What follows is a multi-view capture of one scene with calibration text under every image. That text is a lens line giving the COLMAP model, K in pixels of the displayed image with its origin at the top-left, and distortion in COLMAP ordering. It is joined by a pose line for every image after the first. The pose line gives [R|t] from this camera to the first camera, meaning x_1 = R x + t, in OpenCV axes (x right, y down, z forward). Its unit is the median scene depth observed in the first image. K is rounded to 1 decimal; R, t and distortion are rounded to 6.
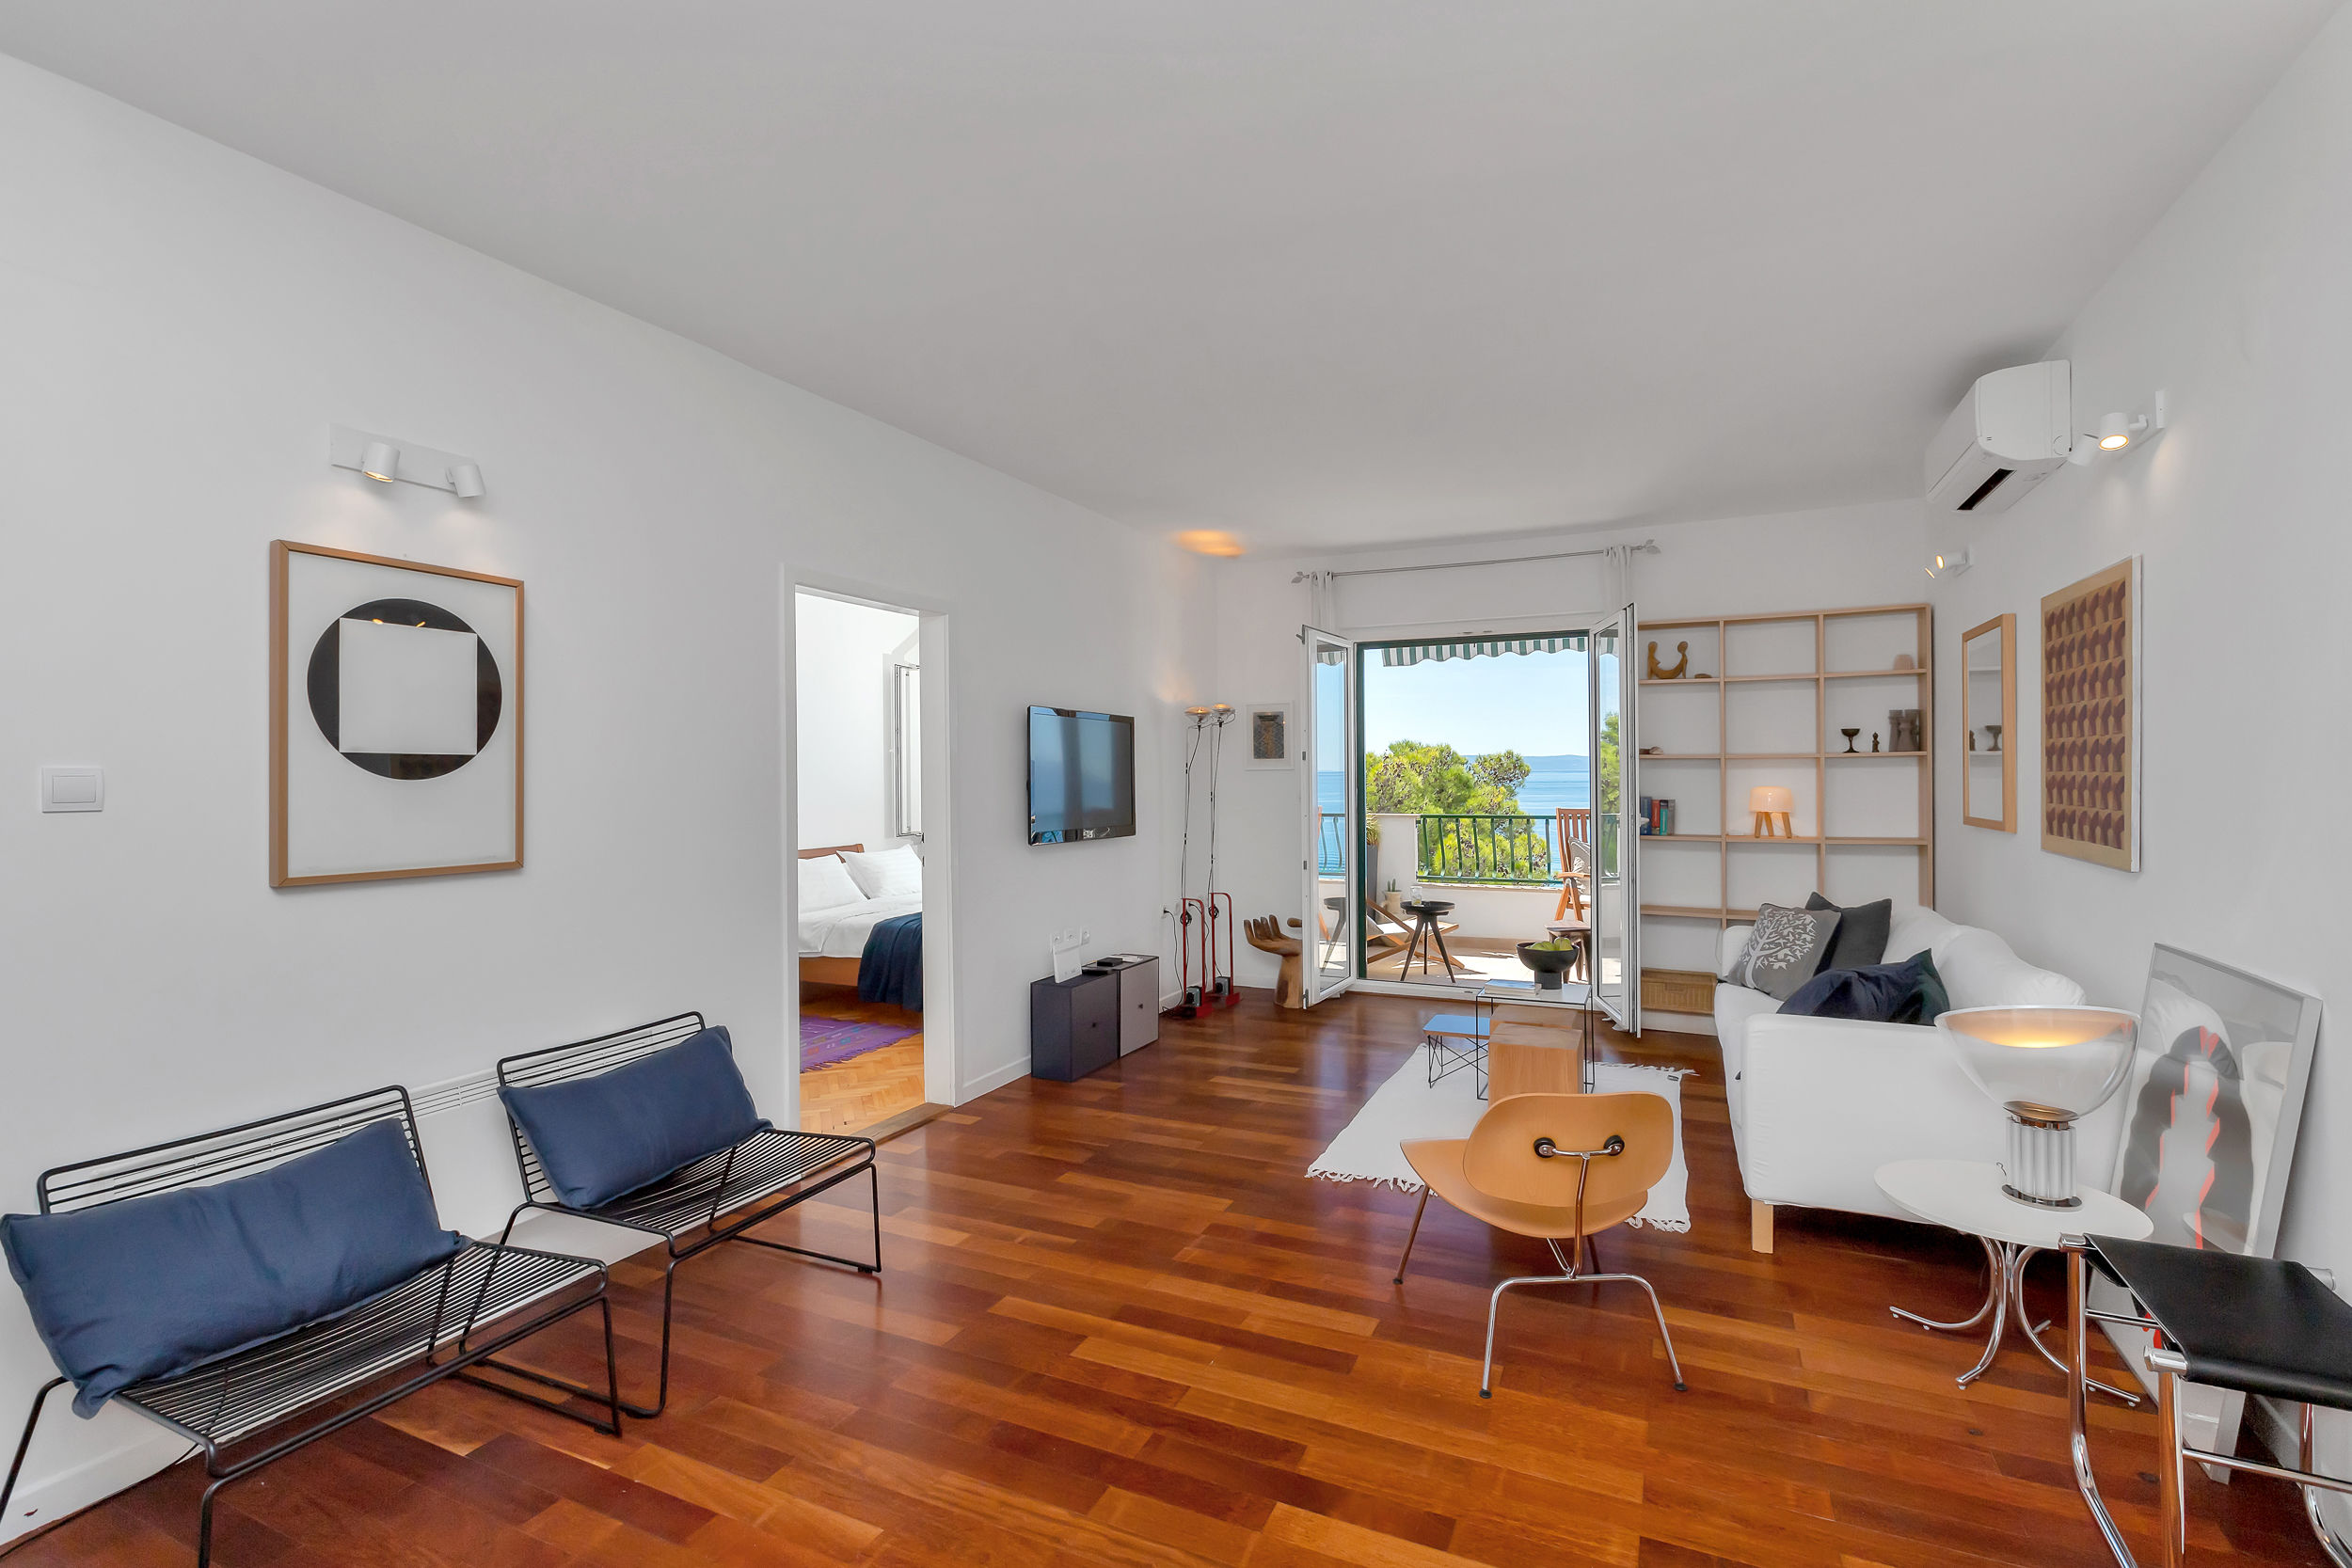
lens RADIAL K [[1070.5, 0, 1183.6], [0, 1070.5, 774.3], [0, 0, 1]] dist [0.000638, -0.000236]
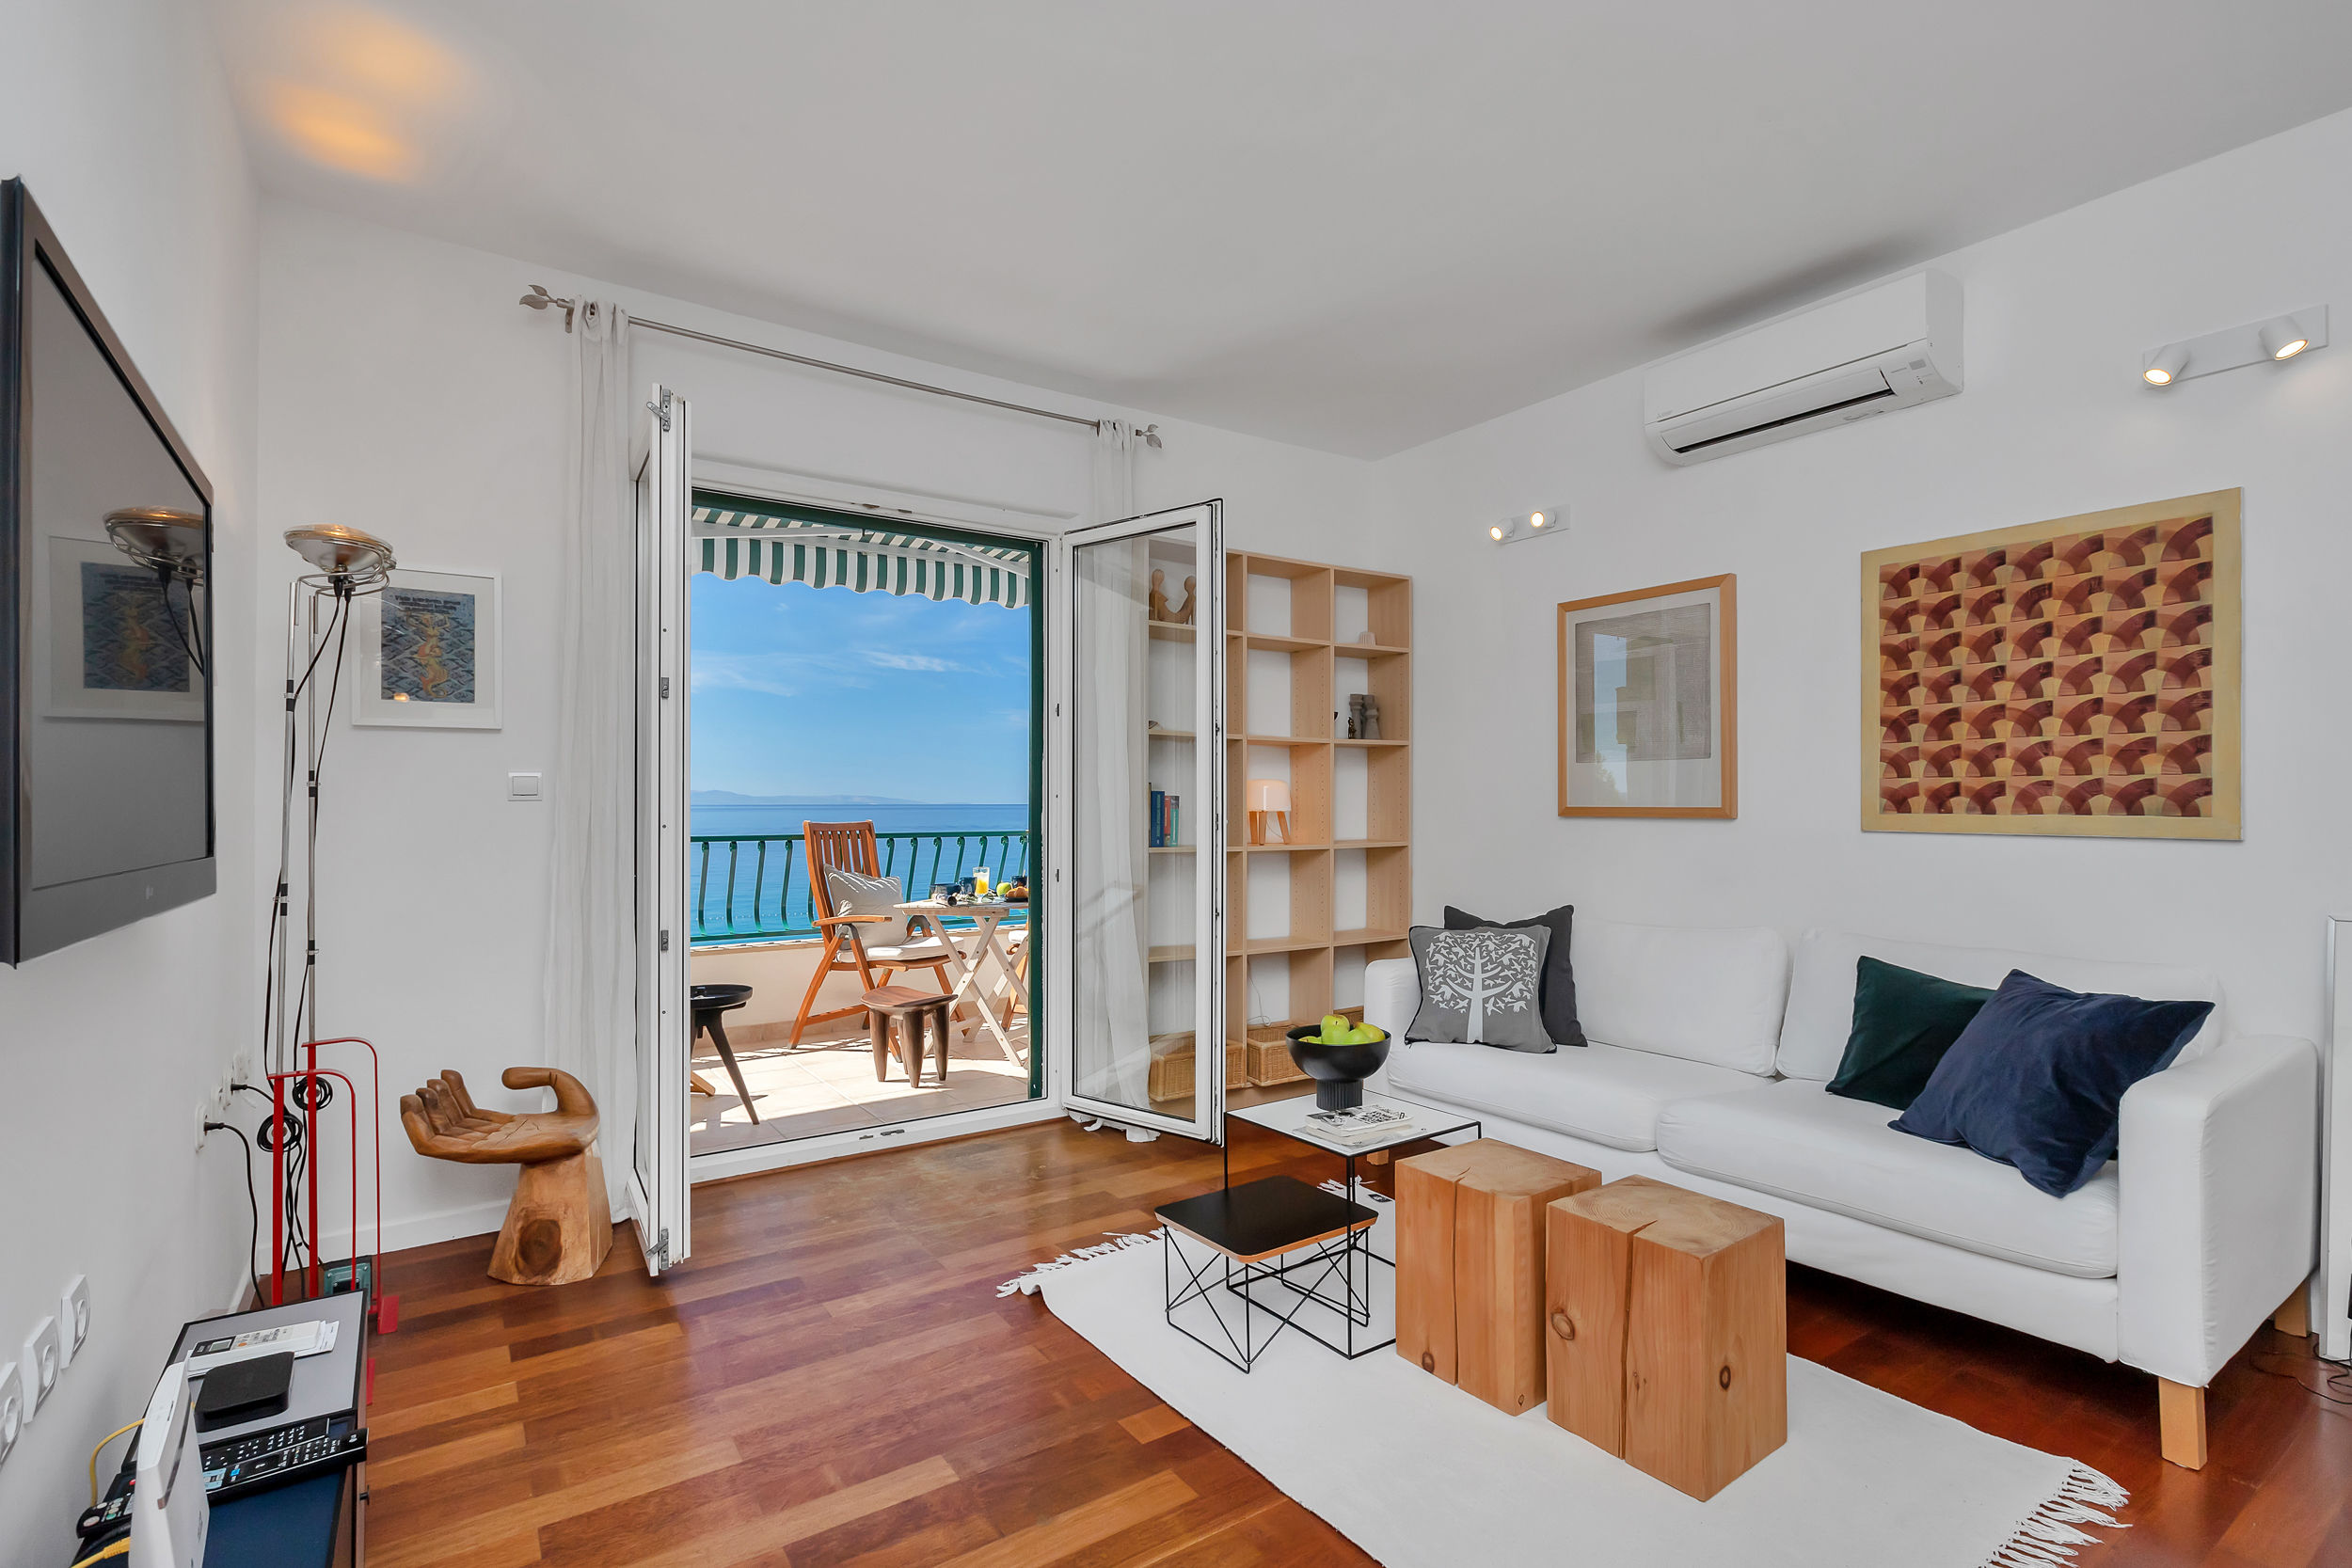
lens RADIAL K [[1087.3, 0, 1176.0], [0, 1087.3, 784.0], [0, 0, 1]] dist [0.001050, -0.000158]
pose [[0.500472, 0.025600, 0.865374, -0.183174], [-0.004032, 0.999621, -0.027239, 0.038617], [-0.865743, 0.010143, 0.500385, 0.701630]]
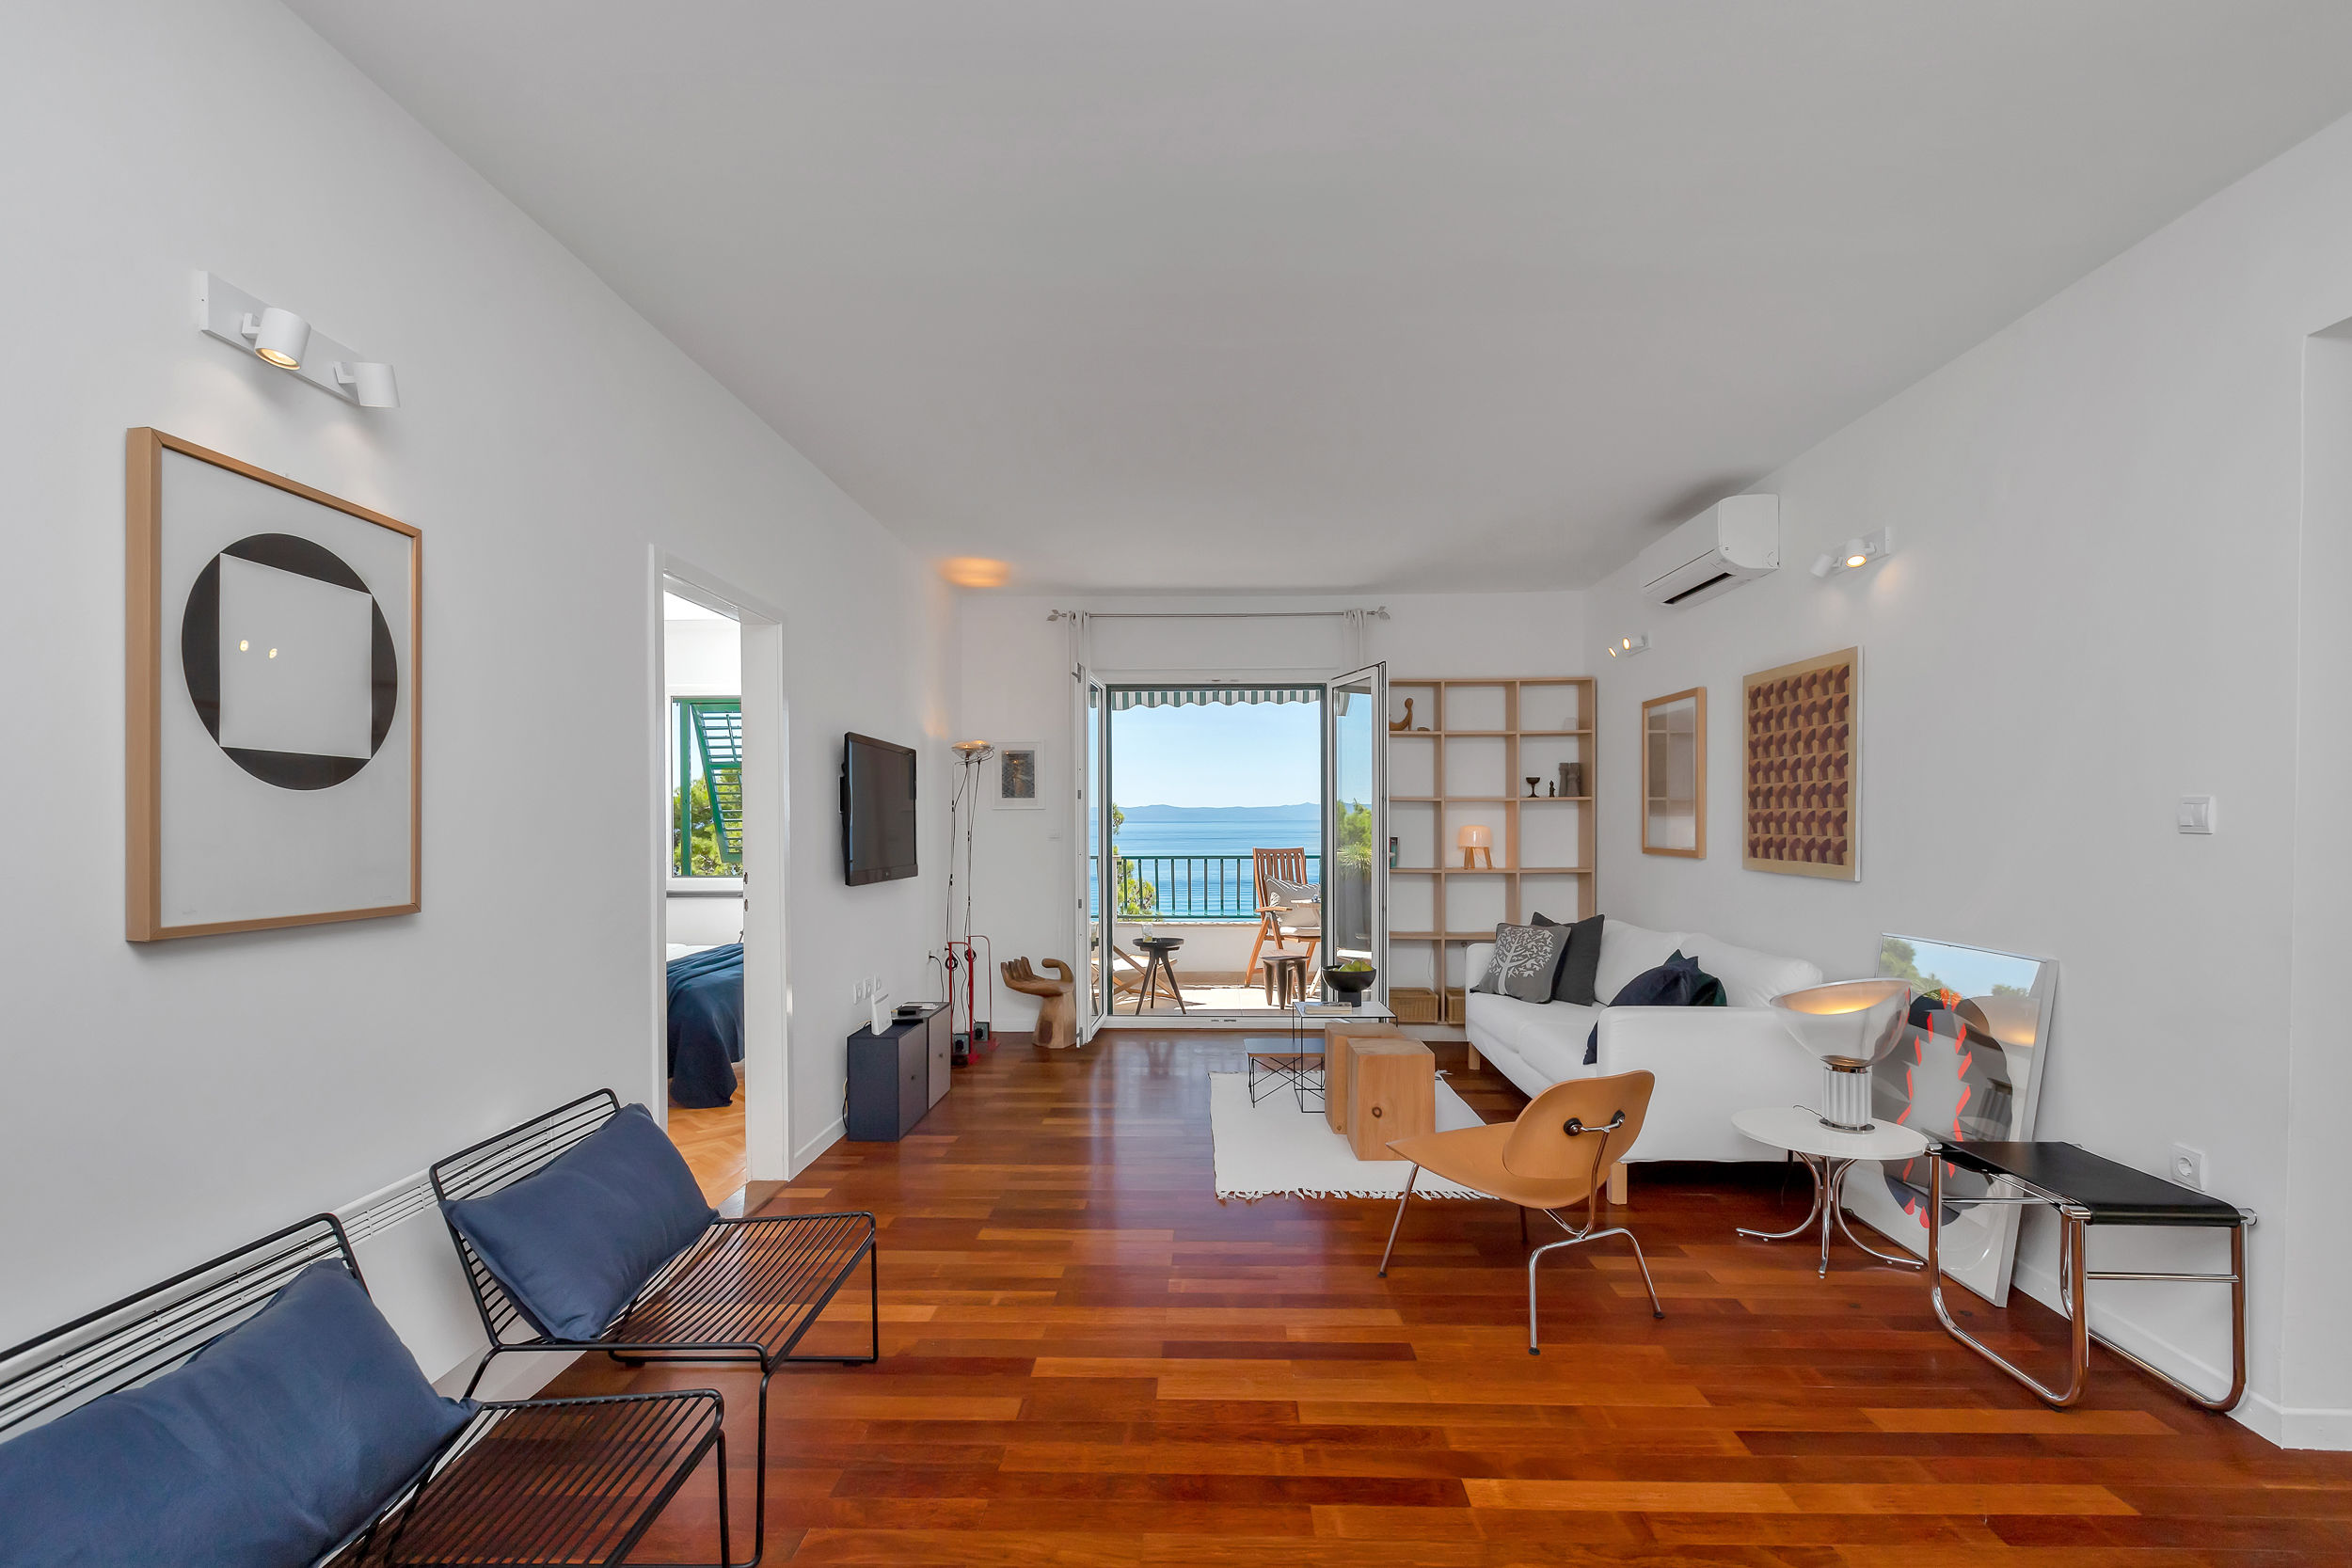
lens RADIAL K [[1072.6, 0, 1173.4], [0, 1072.6, 827.5], [0, 0, 1]] dist [0.001448, 0.000022]
pose [[0.918741, 0.003140, 0.394848, -0.231280], [-0.004493, 0.999987, 0.002502, 0.012705], [-0.394835, -0.004073, 0.918743, 0.053393]]
